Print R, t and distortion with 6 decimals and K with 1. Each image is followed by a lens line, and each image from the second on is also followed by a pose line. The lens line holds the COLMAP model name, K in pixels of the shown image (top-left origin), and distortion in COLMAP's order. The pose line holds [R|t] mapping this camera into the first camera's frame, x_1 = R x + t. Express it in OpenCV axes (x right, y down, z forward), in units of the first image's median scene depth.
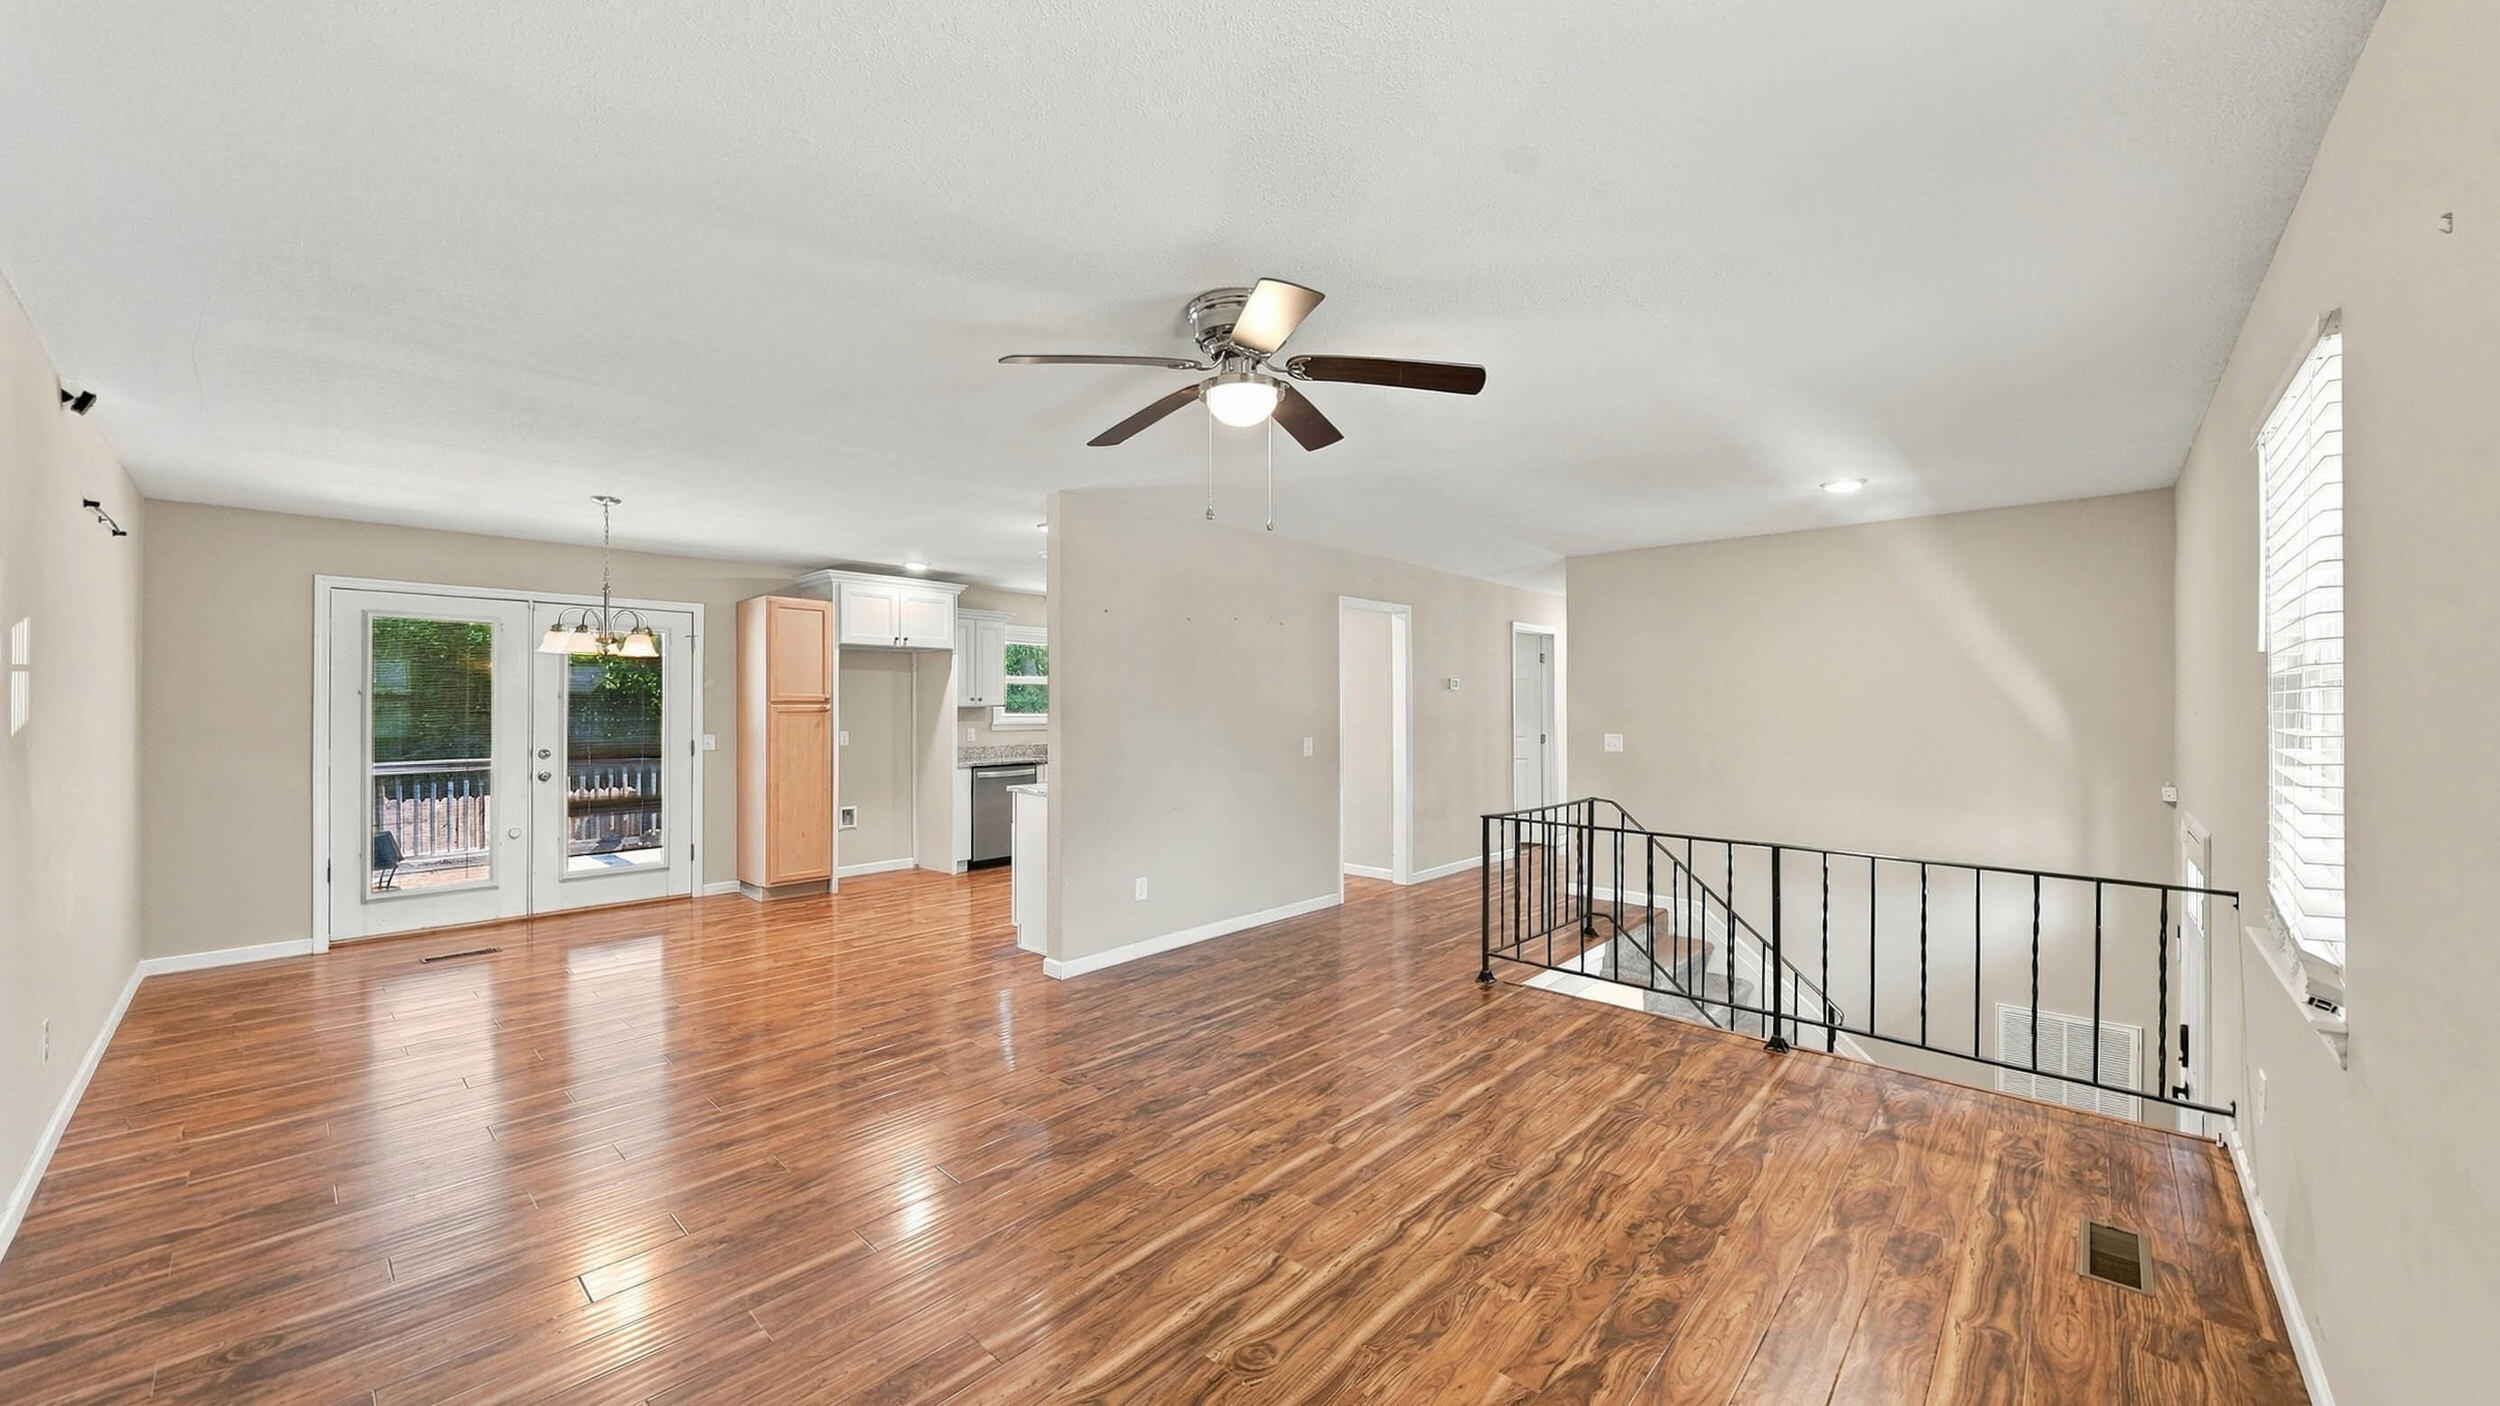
lens RADIAL K [[898.2, 0, 1249.5], [0, 898.2, 705.5], [0, 0, 1]] dist [-0.003436, -0.000660]
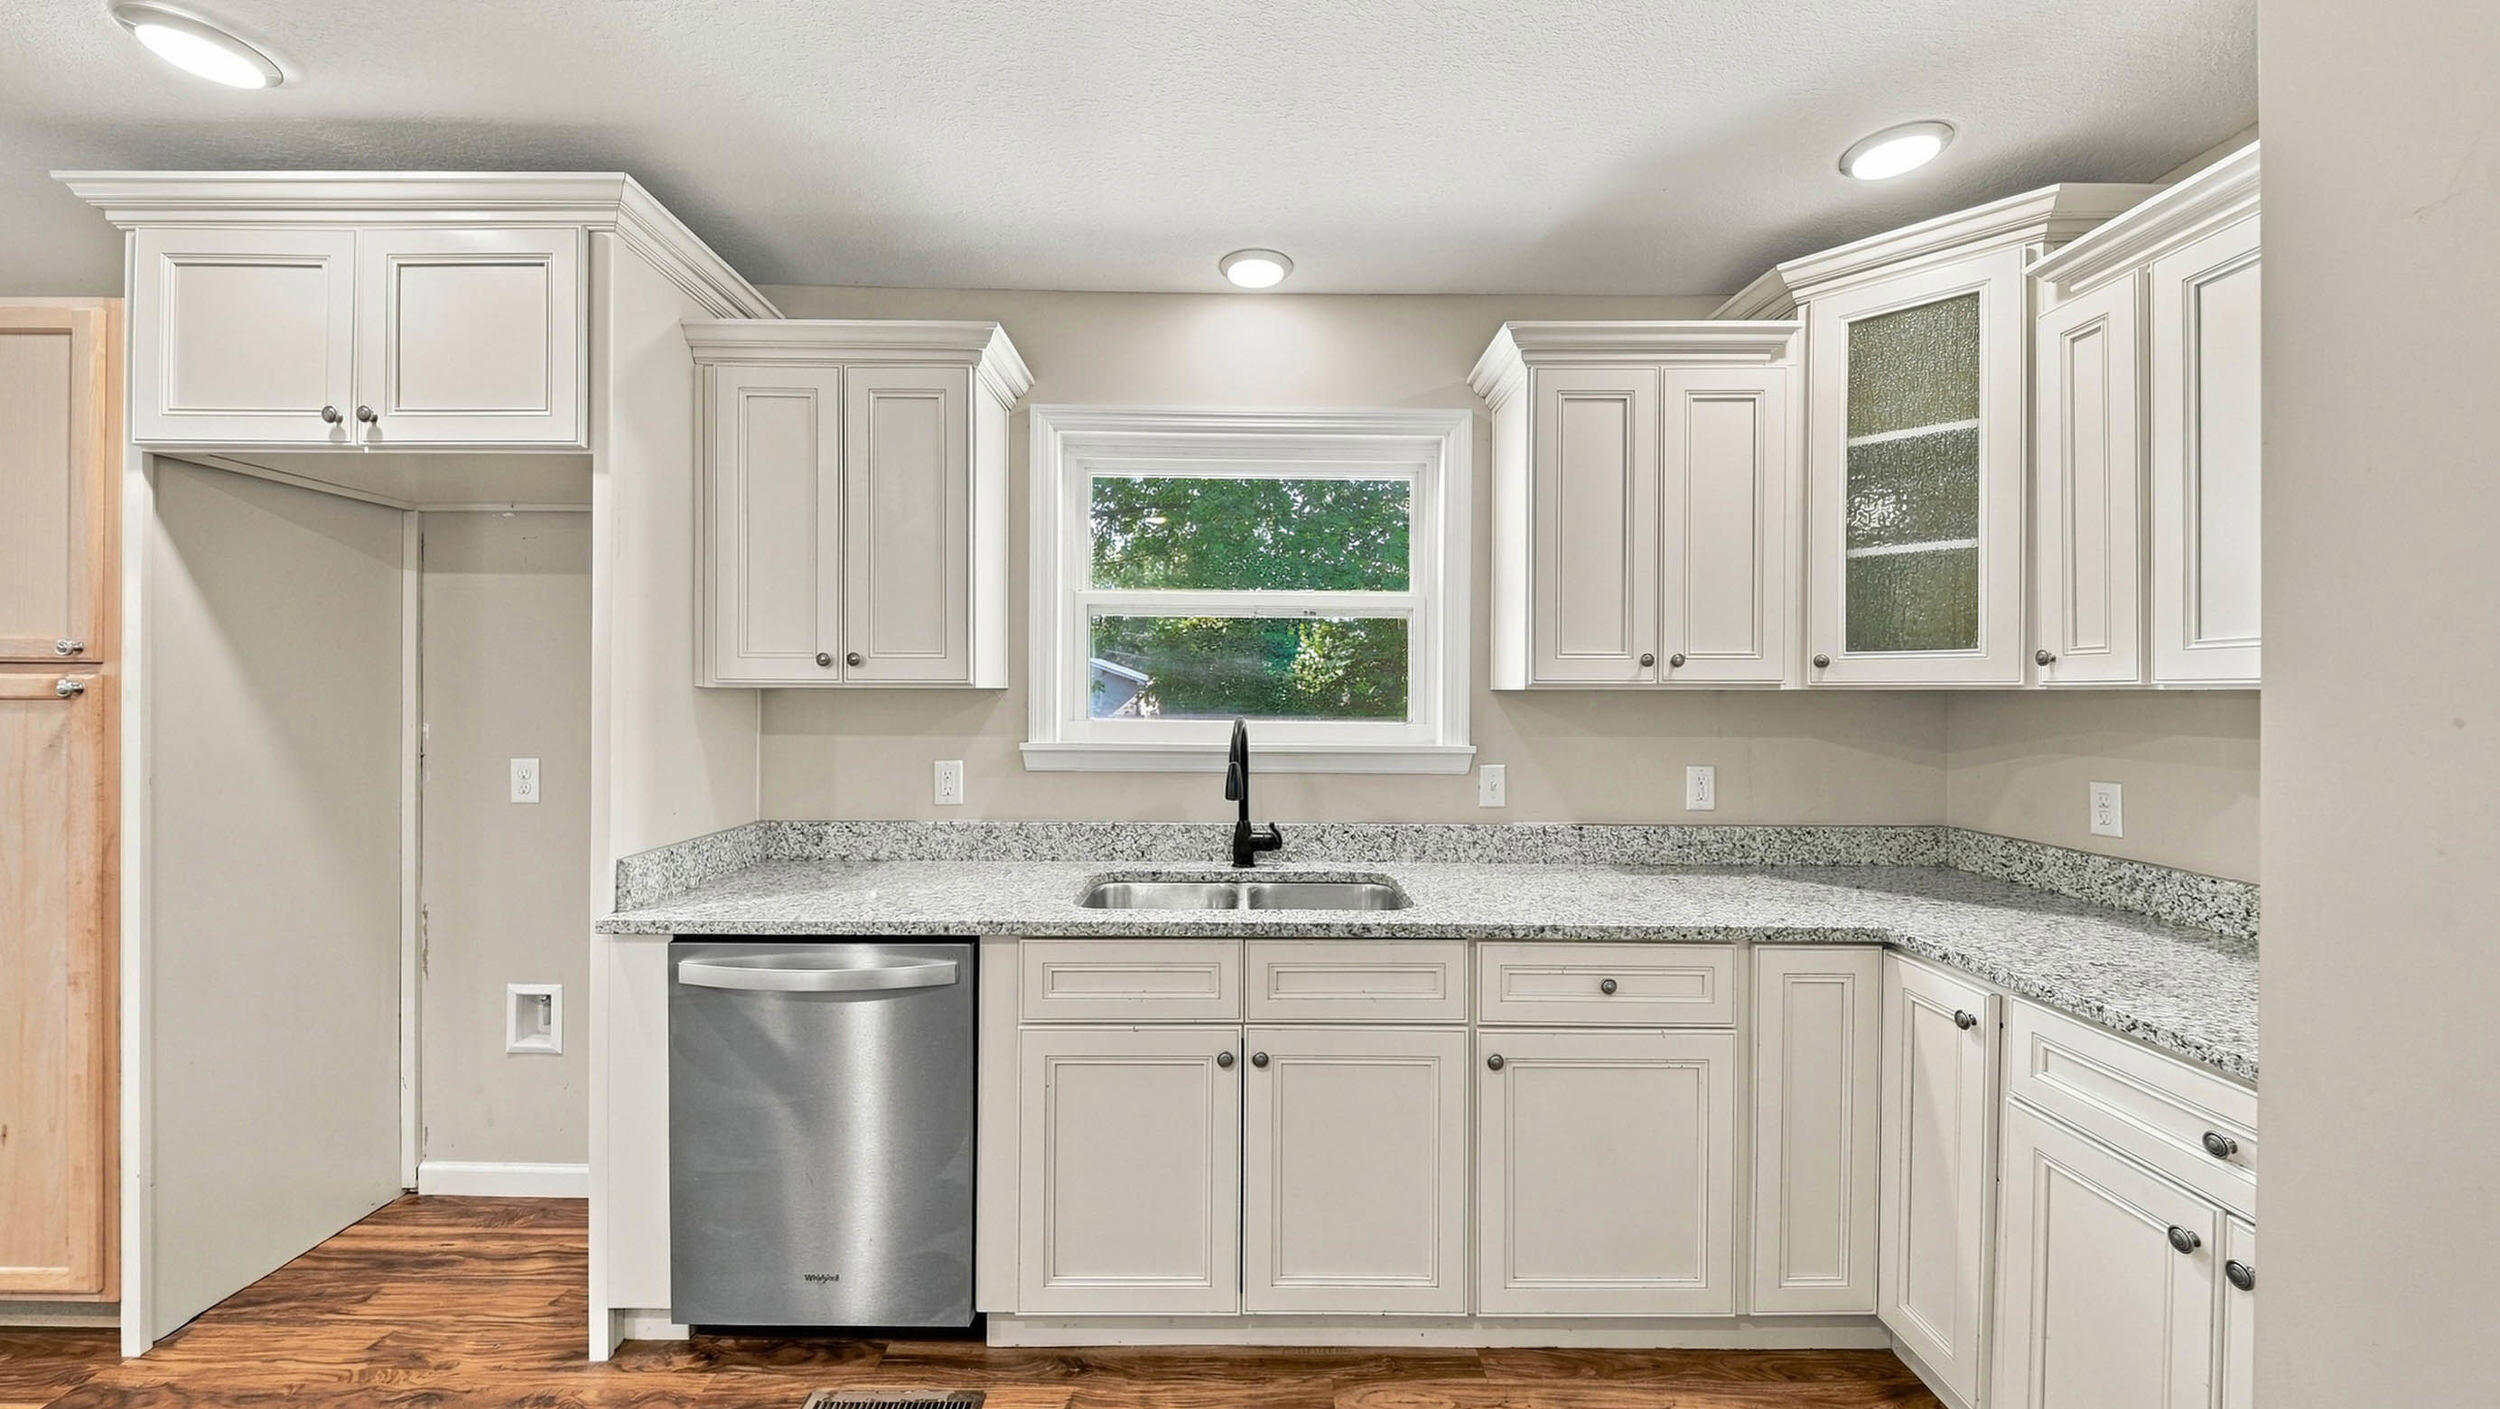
lens RADIAL K [[898.2, 0, 1239.5], [0, 898.2, 696.7], [0, 0, 1]] dist [-0.003436, -0.000660]
pose [[0.679816, 0.007129, -0.733348, -0.033169], [-0.005988, 0.999973, 0.004170, 0.003432], [0.733359, 0.001556, 0.679840, 1.188645]]
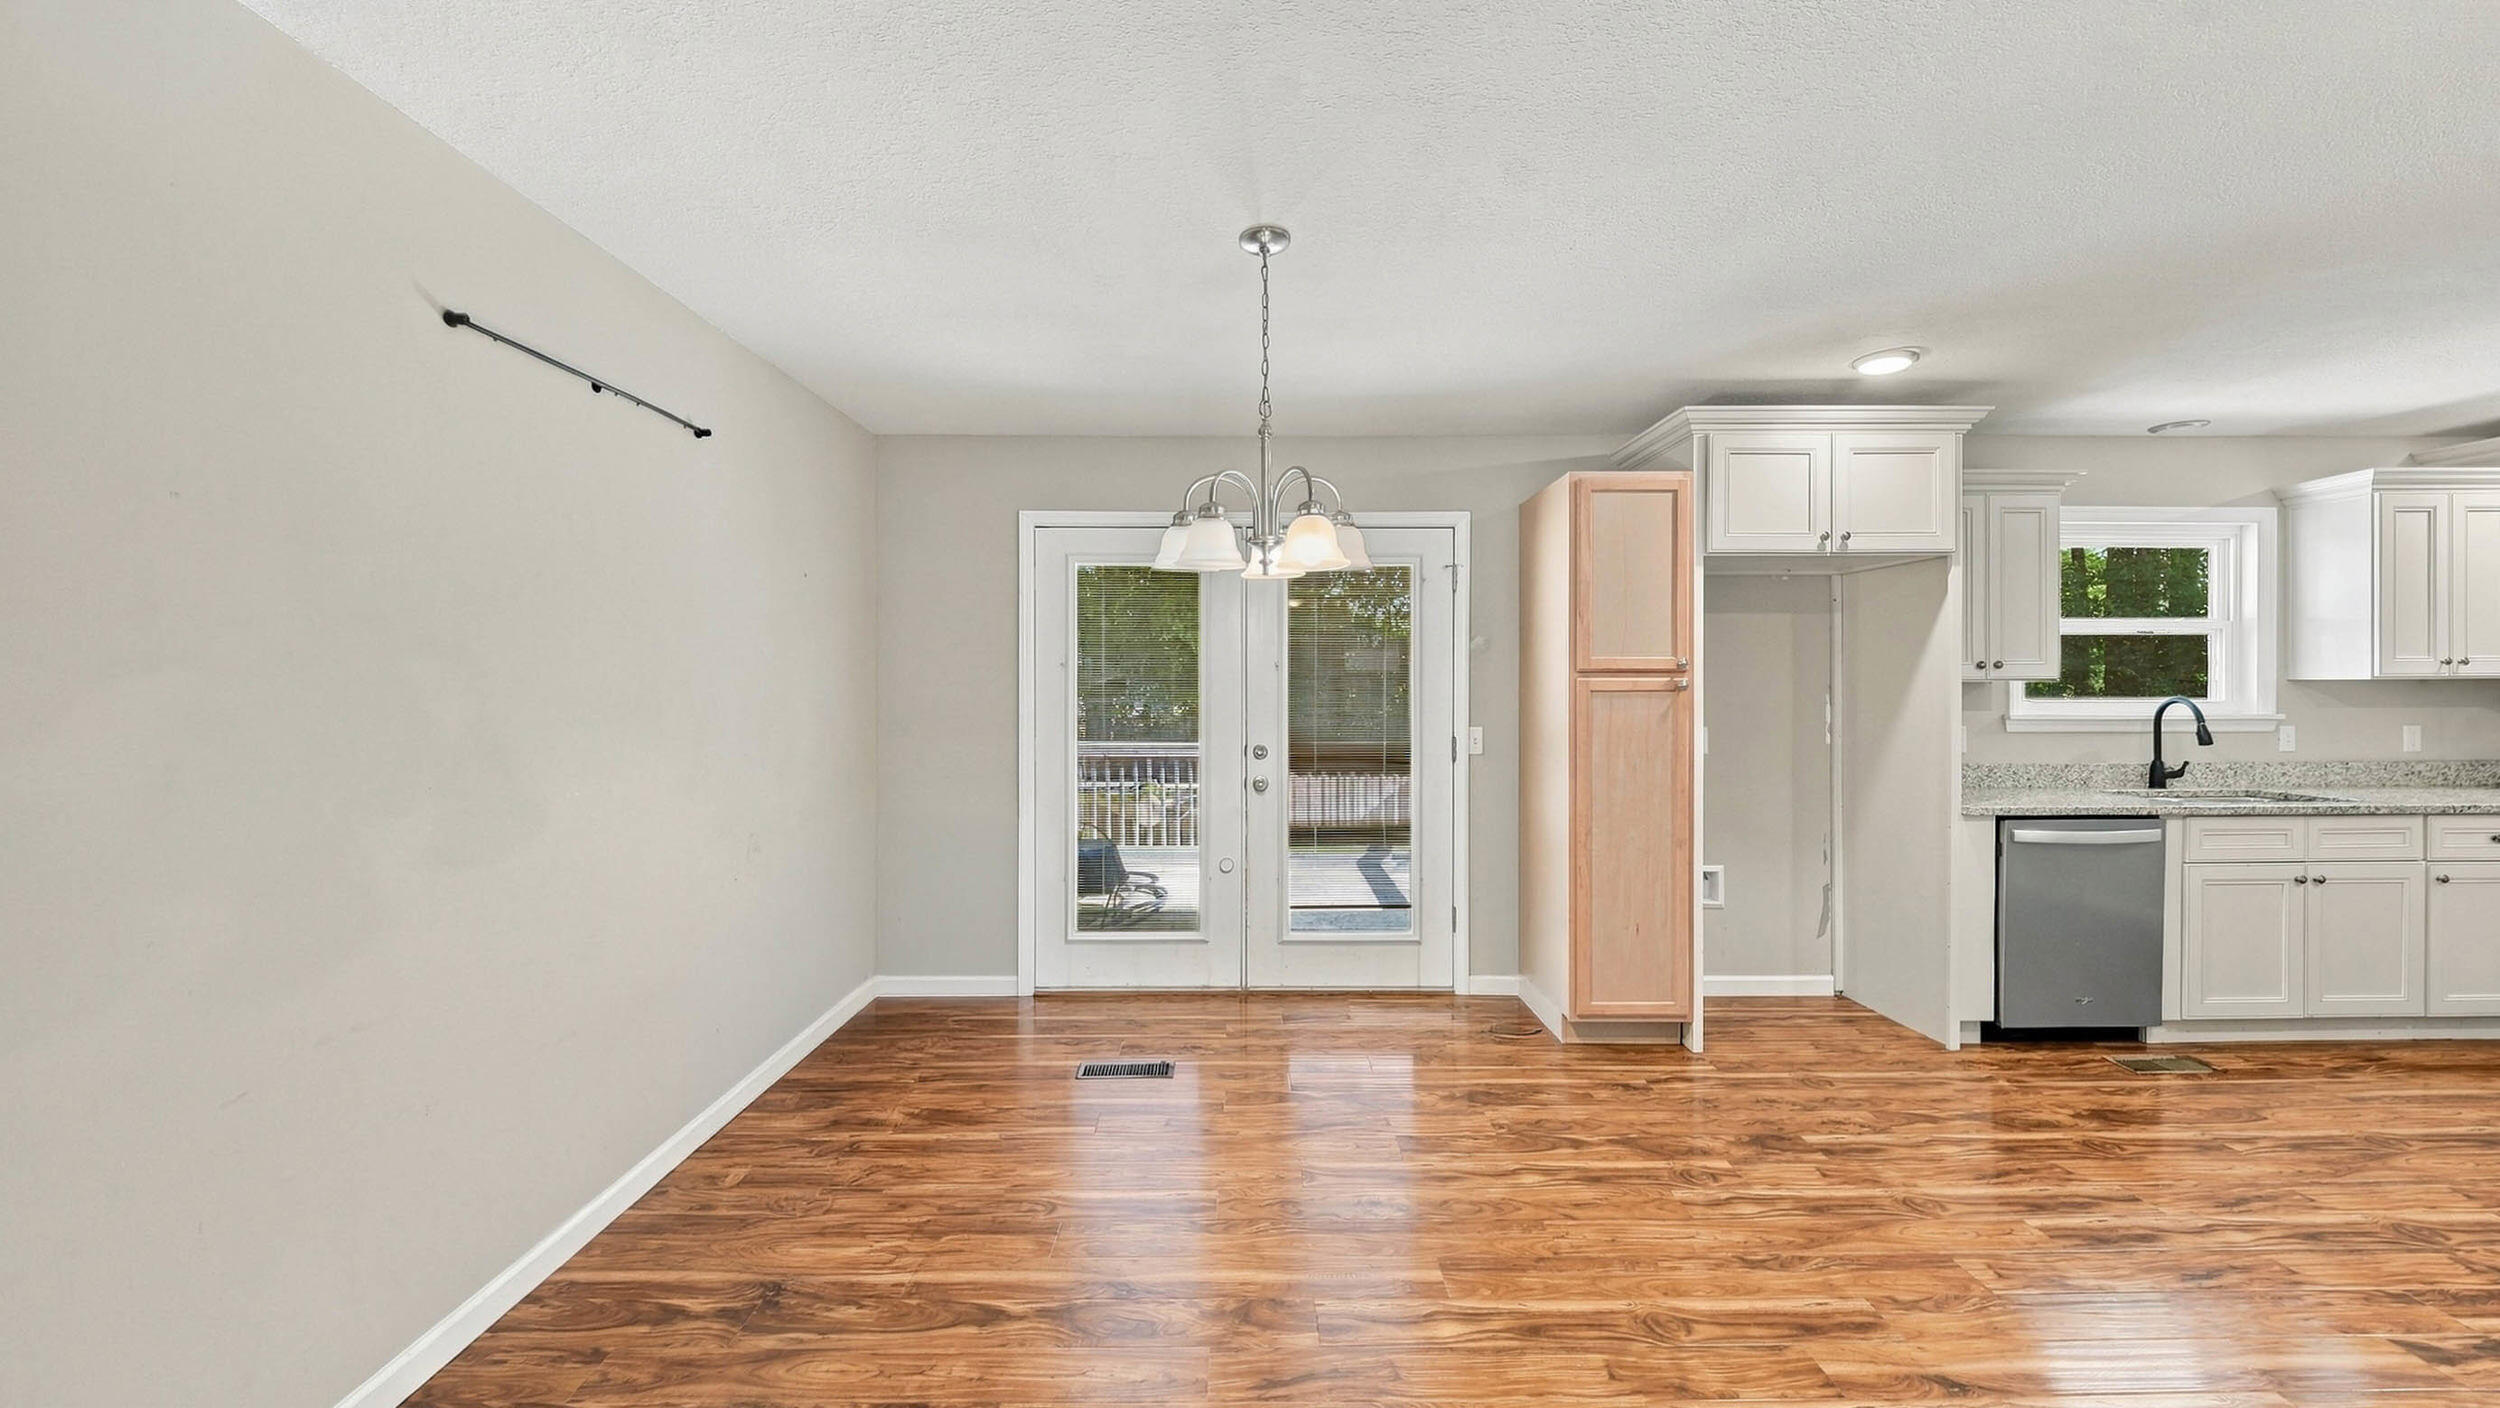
lens RADIAL K [[898.2, 0, 1250.0], [0, 898.2, 690.0], [0, 0, 1]] dist [-0.003436, -0.000660]
pose [[0.684260, 0.005116, -0.729221, -0.299619], [0.002396, 0.999954, 0.009264, 0.001047], [0.729235, -0.008086, 0.684216, 0.532090]]
